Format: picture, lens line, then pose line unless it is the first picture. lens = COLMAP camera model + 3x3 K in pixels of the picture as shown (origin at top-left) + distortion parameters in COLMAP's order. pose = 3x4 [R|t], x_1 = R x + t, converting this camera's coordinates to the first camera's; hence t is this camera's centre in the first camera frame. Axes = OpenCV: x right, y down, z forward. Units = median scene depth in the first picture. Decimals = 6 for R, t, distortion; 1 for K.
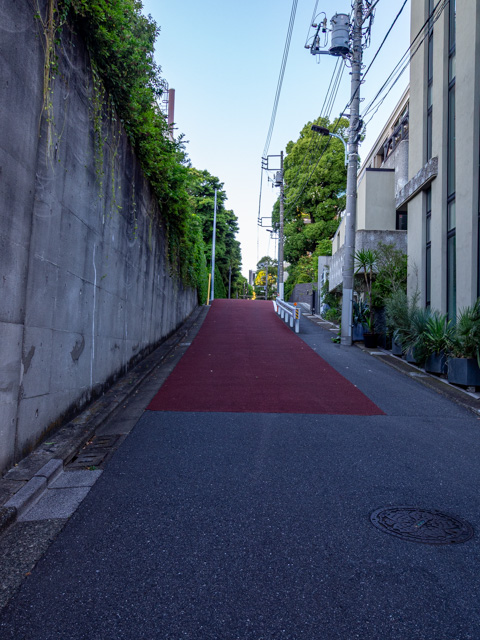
lens RADIAL K [[623.0, 0, 240.0], [0, 623.0, 320.0], [0, 0, 1]] dist [-0.002221, -0.003621]
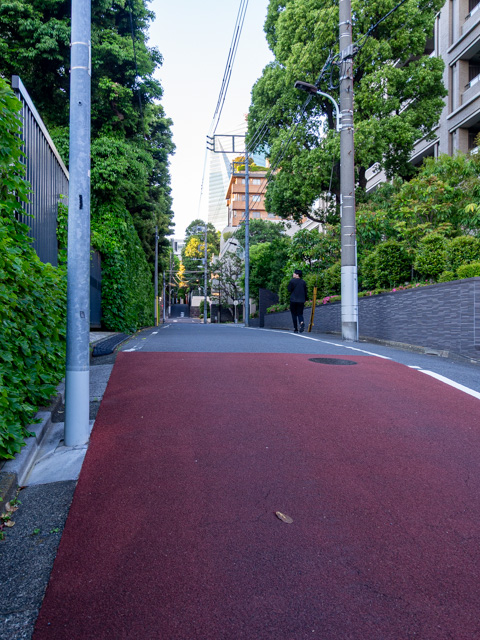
lens RADIAL K [[623.0, 0, 240.0], [0, 623.0, 320.0], [0, 0, 1]] dist [-0.002221, -0.003621]
pose [[0.991844, -0.017947, 0.126186, -0.022167], [0.011753, 0.998697, 0.049666, -0.049212], [-0.126913, -0.047778, 0.990763, 0.730154]]
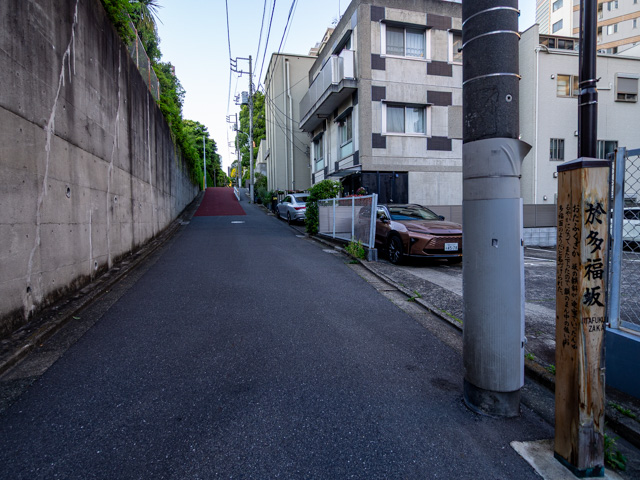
lens RADIAL K [[368.2, 0, 320.0], [0, 368.2, 240.0], [0, 0, 1]] dist [0.001959, -0.001022]
pose [[0.967573, -0.063285, 0.244536, 0.010953], [0.033798, 0.991837, 0.122954, 0.002306], [-0.250321, -0.110702, 0.961813, -0.264665]]
